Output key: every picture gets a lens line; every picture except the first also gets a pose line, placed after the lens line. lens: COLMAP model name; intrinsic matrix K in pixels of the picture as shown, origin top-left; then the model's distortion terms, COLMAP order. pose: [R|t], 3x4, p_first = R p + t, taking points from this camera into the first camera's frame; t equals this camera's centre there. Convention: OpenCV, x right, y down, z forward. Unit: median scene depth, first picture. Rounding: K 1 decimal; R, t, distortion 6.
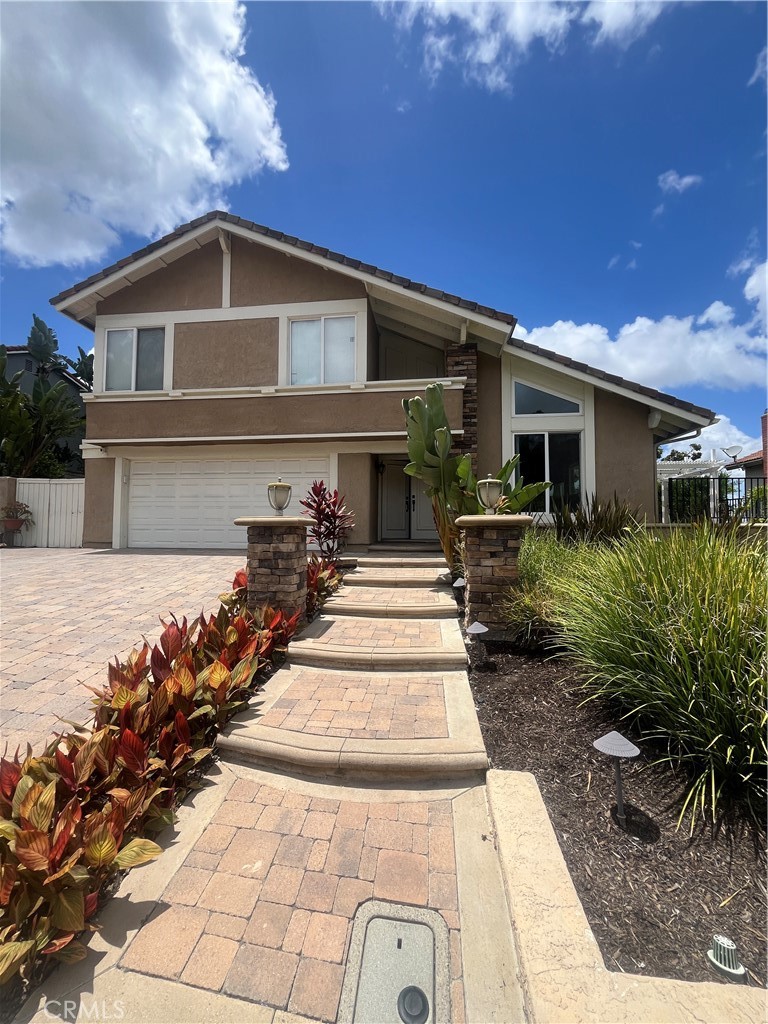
lens RADIAL K [[416.1, 0, 383.1], [0, 416.1, 510.6], [0, 0, 1]] dist [0.004453, 0.000247]
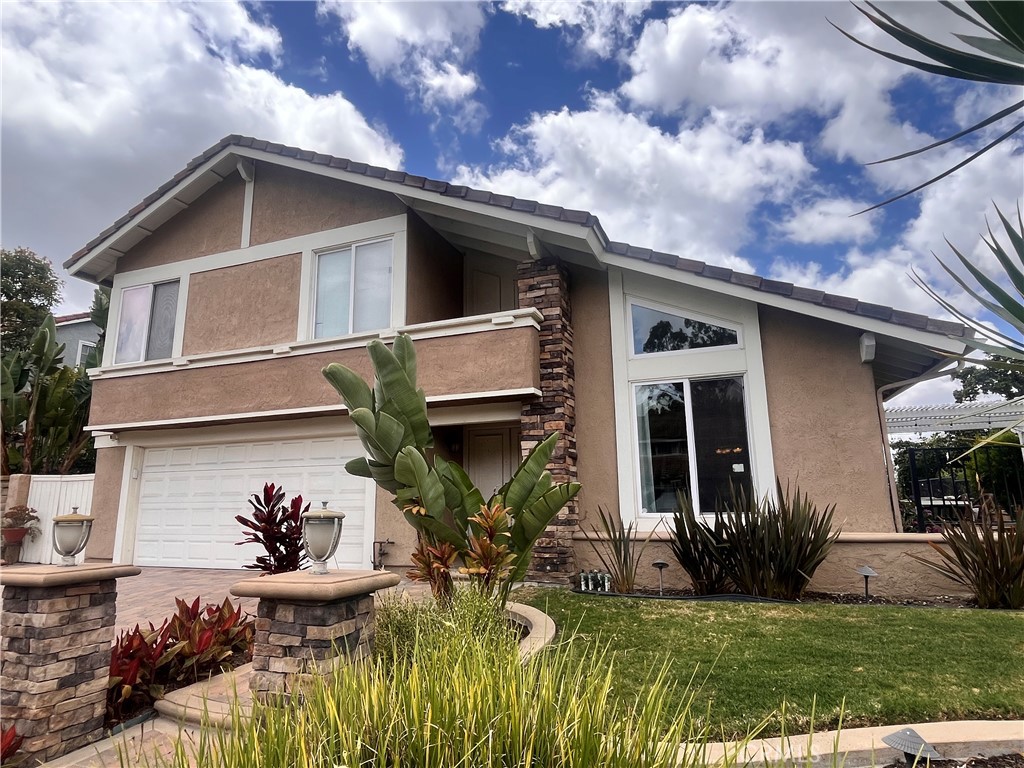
lens RADIAL K [[583.4, 0, 511.6], [0, 583.4, 384.6], [0, 0, 1]] dist [-0.004815, 0.000188]
pose [[0.973363, -0.063550, -0.220285, 0.333727], [0.028468, 0.986882, -0.158916, -0.051417], [0.227494, 0.148412, 0.962403, 0.112869]]
